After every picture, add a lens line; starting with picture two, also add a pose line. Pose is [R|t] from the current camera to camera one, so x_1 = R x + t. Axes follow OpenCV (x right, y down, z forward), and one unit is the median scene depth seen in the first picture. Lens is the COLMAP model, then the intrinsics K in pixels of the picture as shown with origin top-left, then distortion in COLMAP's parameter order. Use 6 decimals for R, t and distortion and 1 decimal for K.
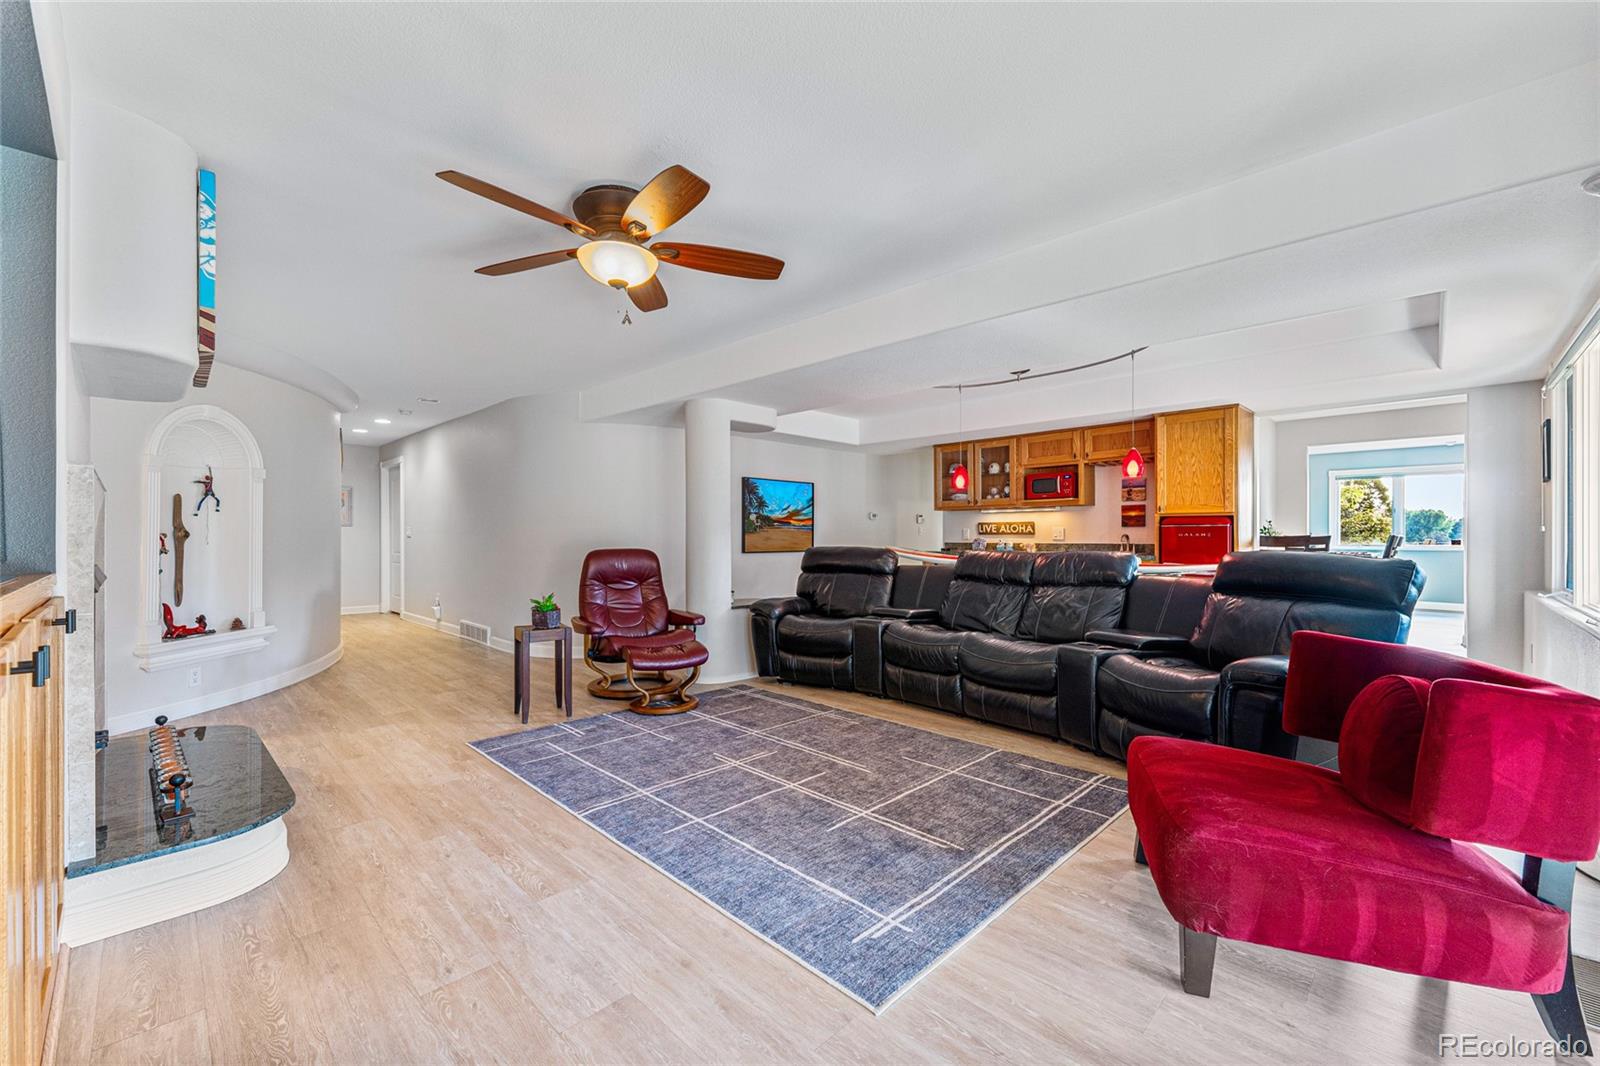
lens RADIAL K [[653.5, 0, 791.5], [0, 653.5, 532.8], [0, 0, 1]] dist [0.006531, -0.000446]
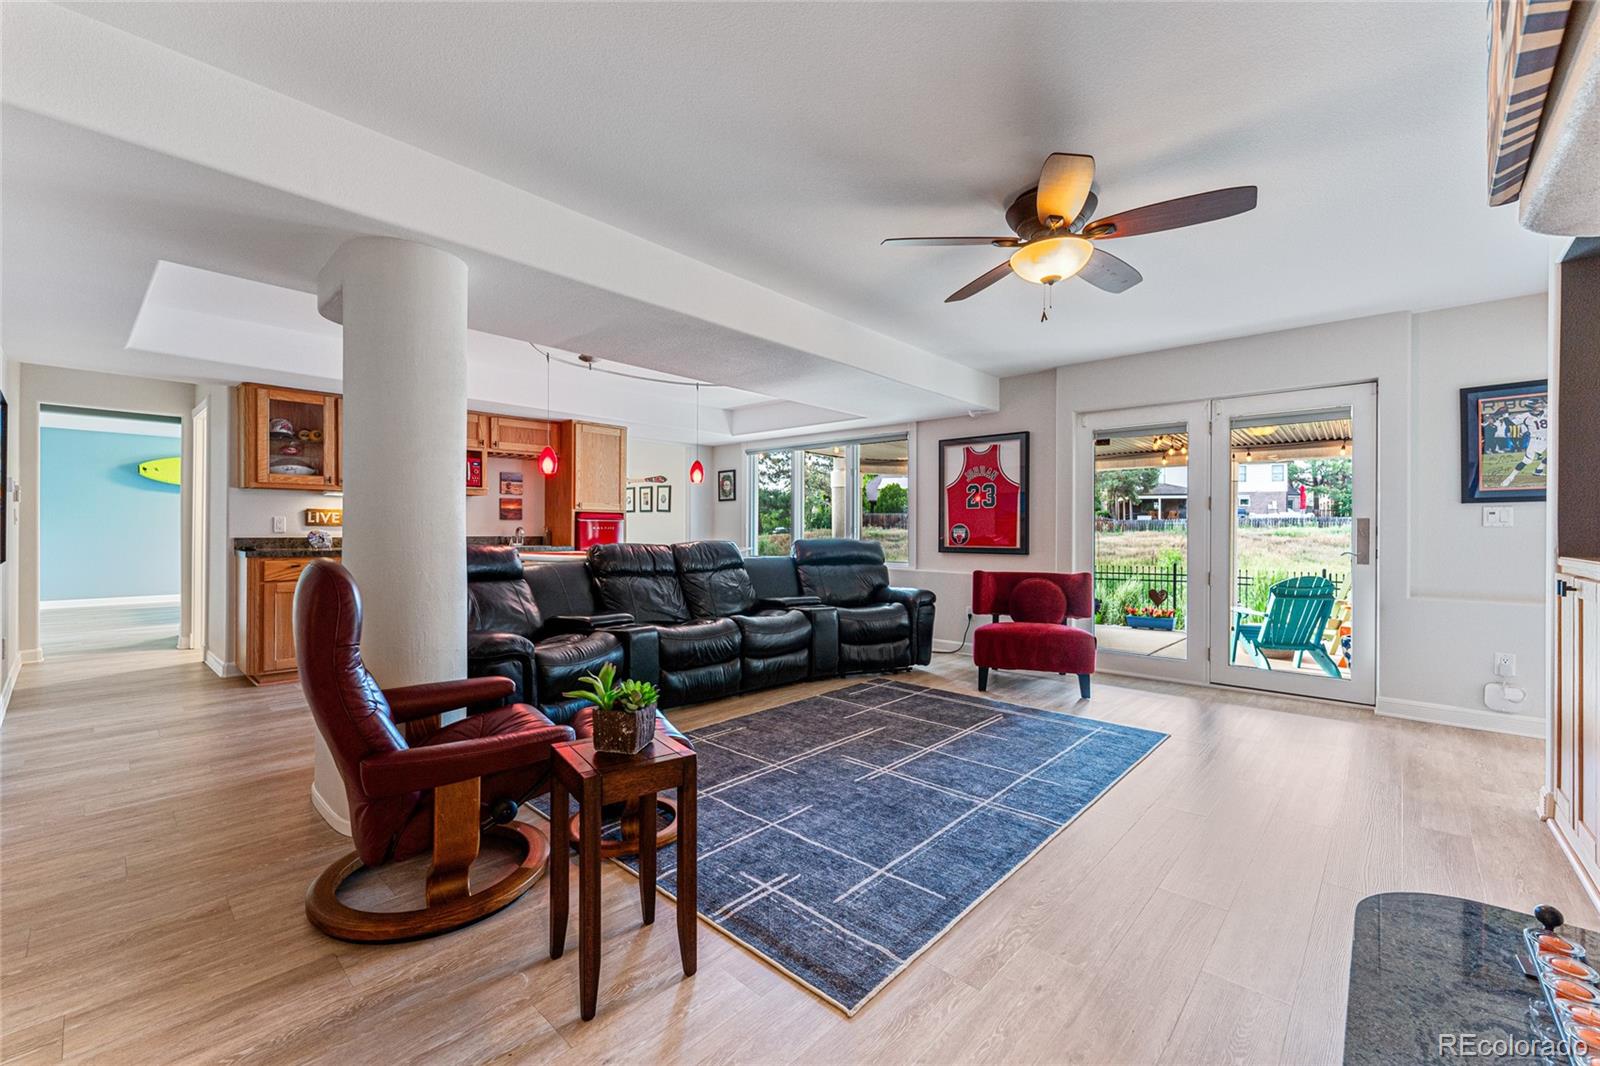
lens RADIAL K [[653.5, 0, 796.1], [0, 653.5, 530.4], [0, 0, 1]] dist [0.006531, -0.000446]
pose [[-0.051923, 0.000470, 0.998651, -0.896205], [-0.009678, 0.999953, -0.000973, 0.006740], [-0.998604, -0.009716, -0.051916, 1.031595]]
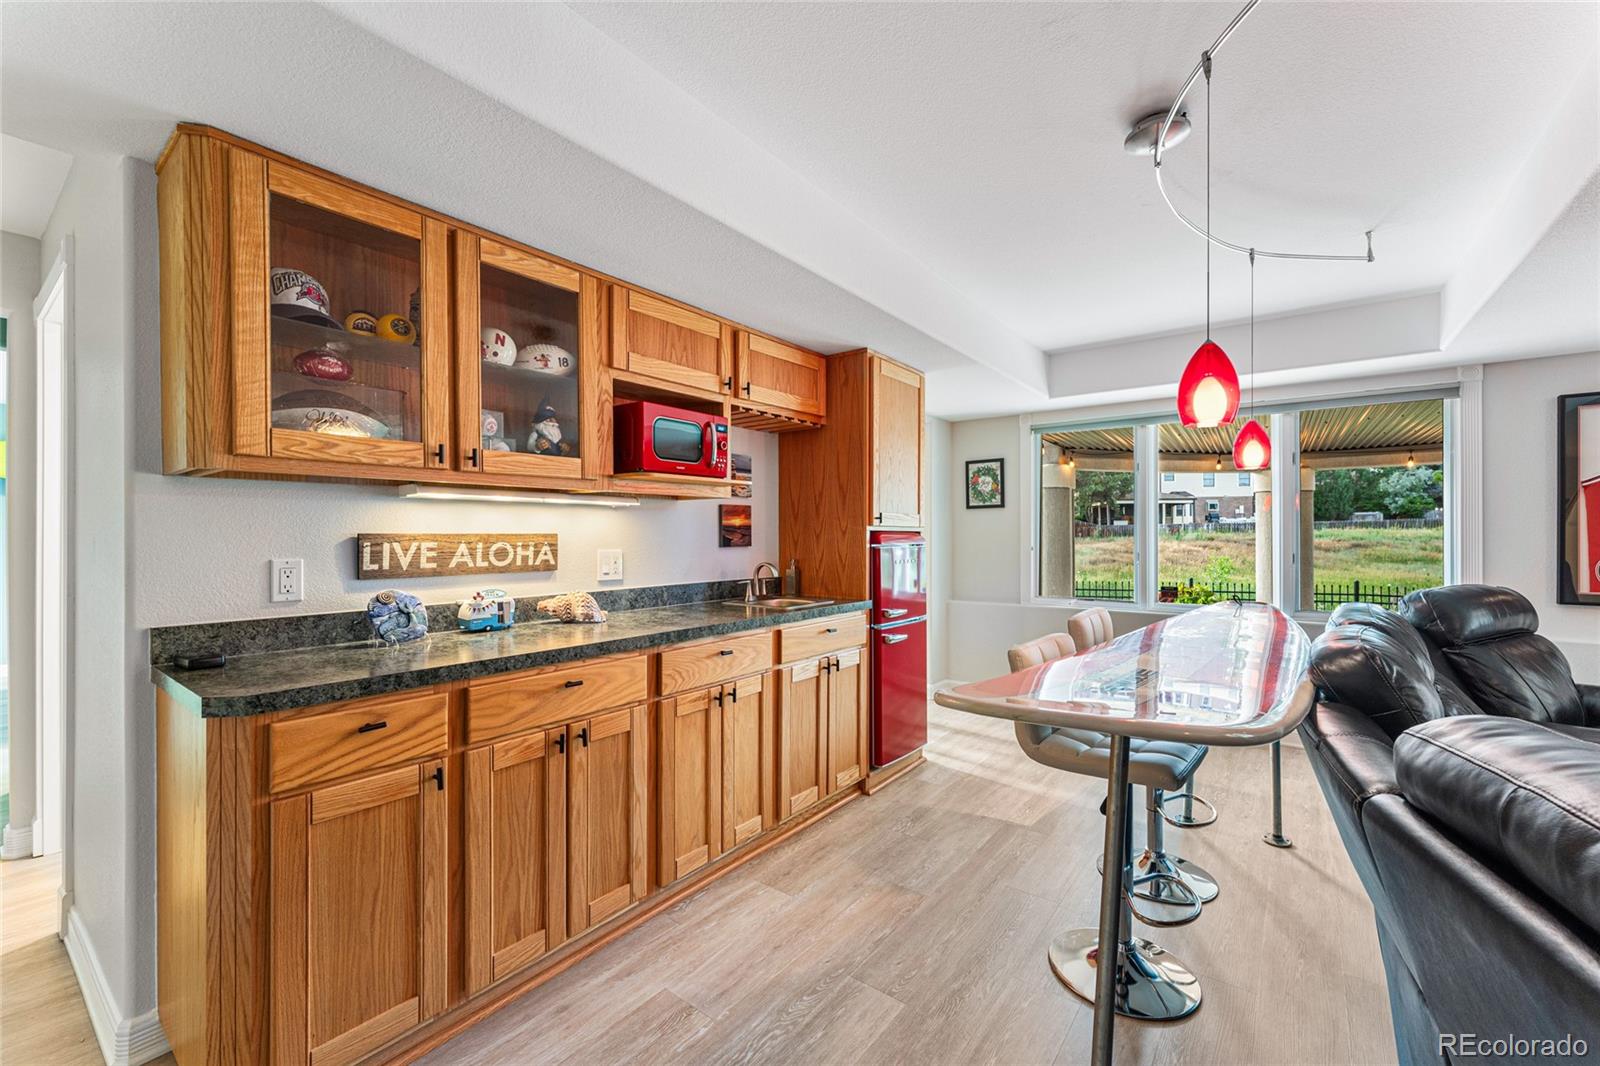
lens RADIAL K [[653.5, 0, 803.5], [0, 653.5, 539.2], [0, 0, 1]] dist [0.006531, -0.000446]
pose [[-0.142642, -0.004146, 0.989766, 0.001806], [-0.003850, 0.999986, 0.003634, -0.030233], [-0.989767, -0.003293, -0.142656, 1.736421]]
